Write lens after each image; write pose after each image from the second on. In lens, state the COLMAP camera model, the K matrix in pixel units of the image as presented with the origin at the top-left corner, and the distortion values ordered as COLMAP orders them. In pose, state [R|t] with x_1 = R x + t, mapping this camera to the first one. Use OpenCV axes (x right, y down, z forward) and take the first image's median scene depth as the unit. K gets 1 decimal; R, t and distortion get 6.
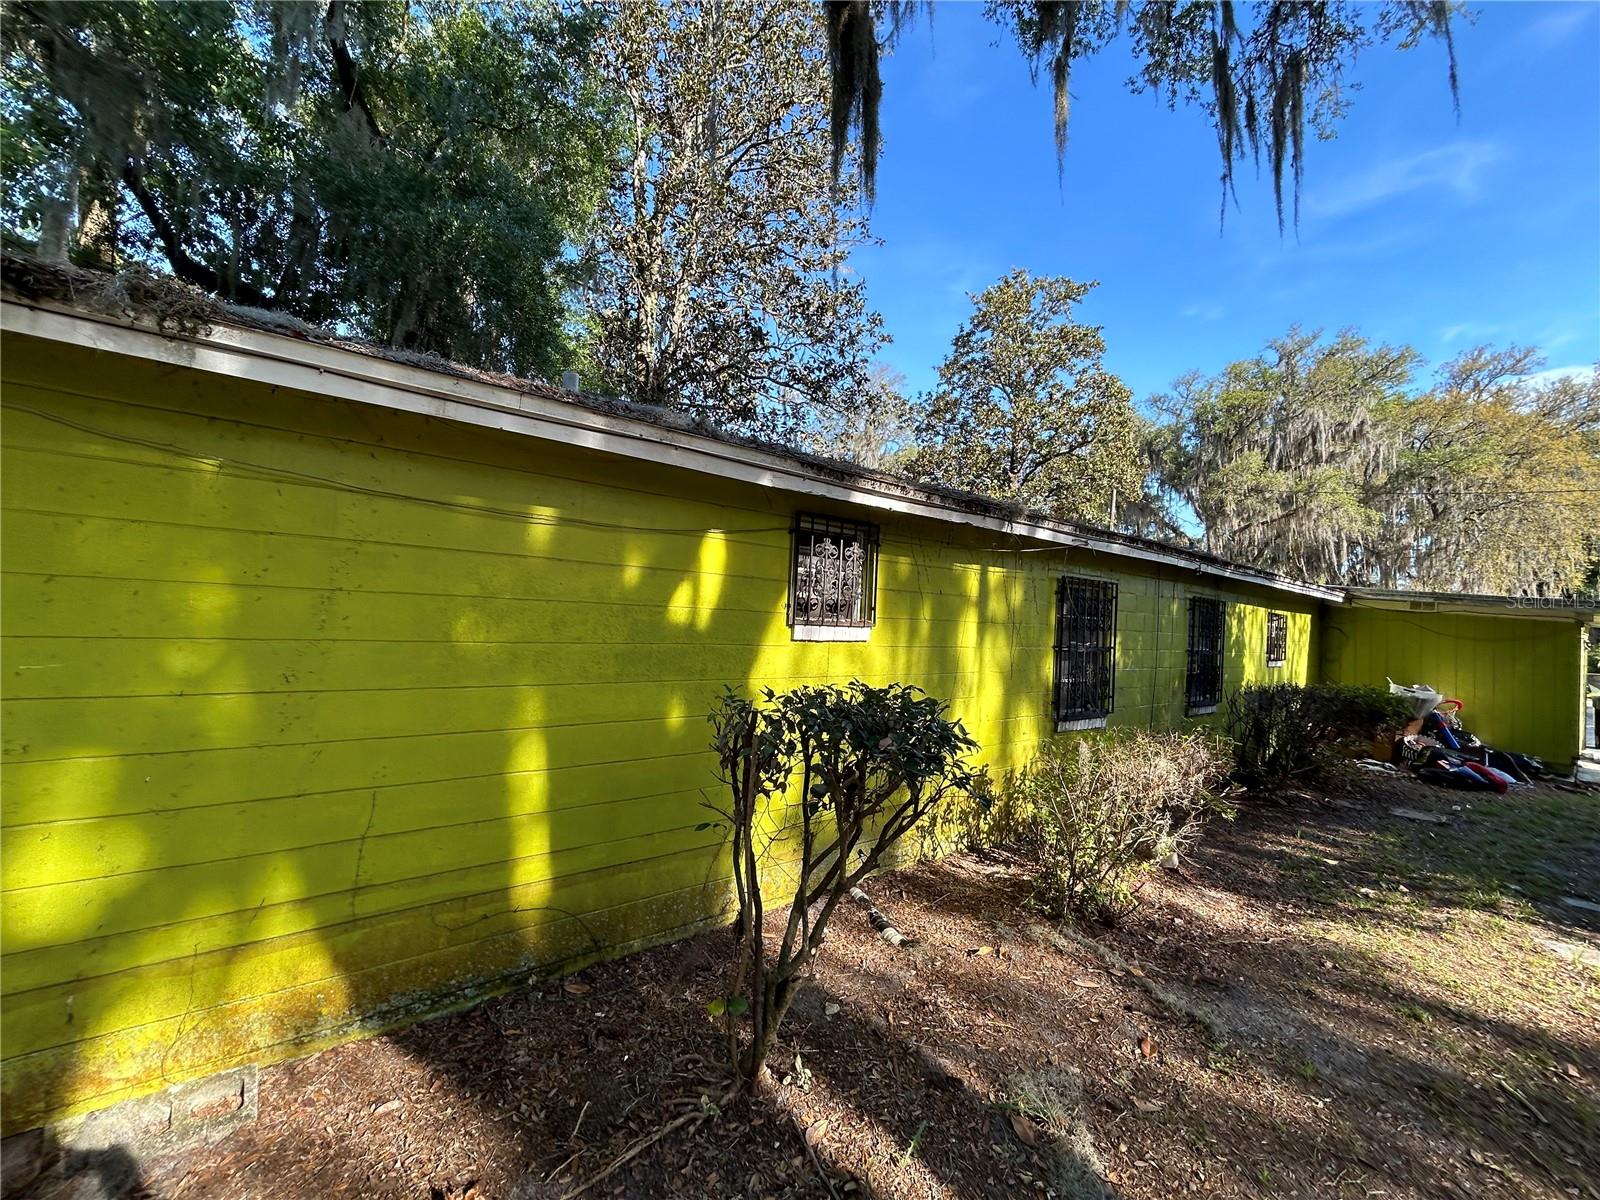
lens RADIAL K [[646.8, 0, 802.0], [0, 646.8, 598.3], [0, 0, 1]] dist [0.000388, 0.000211]
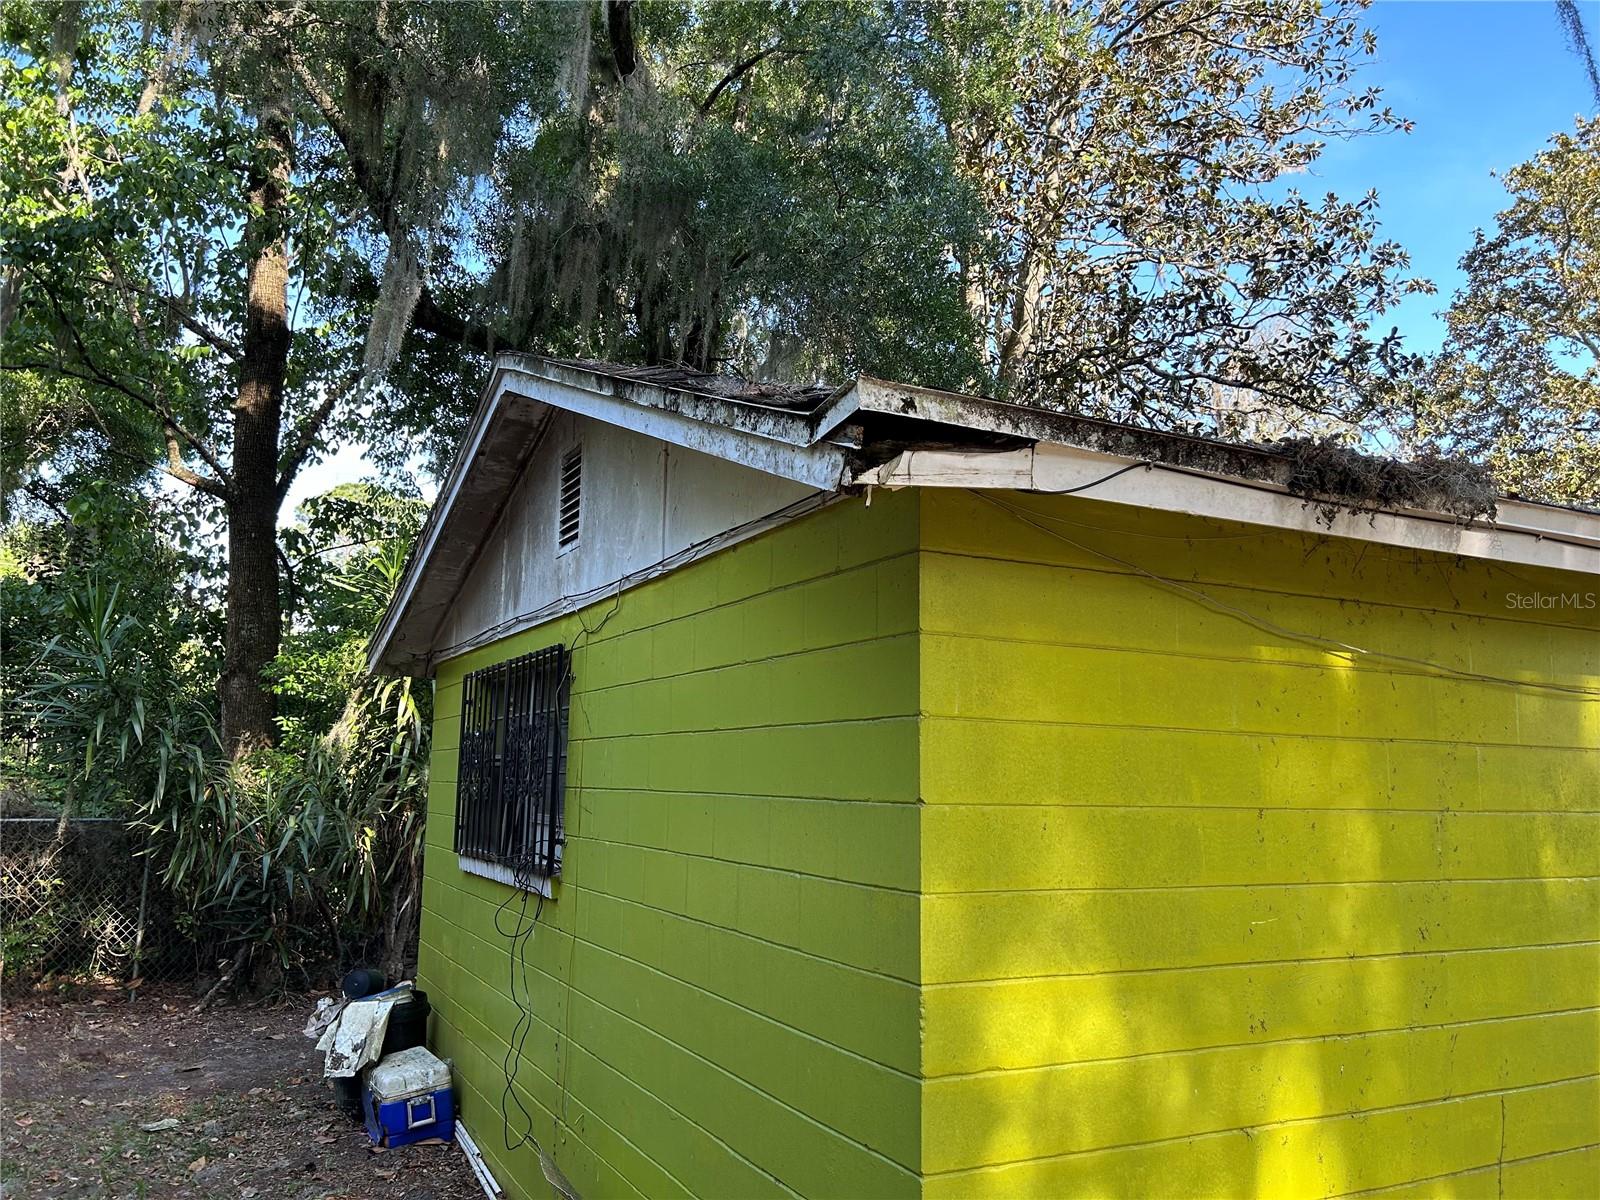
lens RADIAL K [[1211.6, 0, 798.9], [0, 1211.6, 597.1], [0, 0, 1]] dist [0.004931, -0.002894]
pose [[0.975979, -0.062519, -0.208703, -1.015183], [0.034837, 0.990400, -0.133769, -0.085773], [0.215063, 0.123285, 0.968787, -0.485250]]
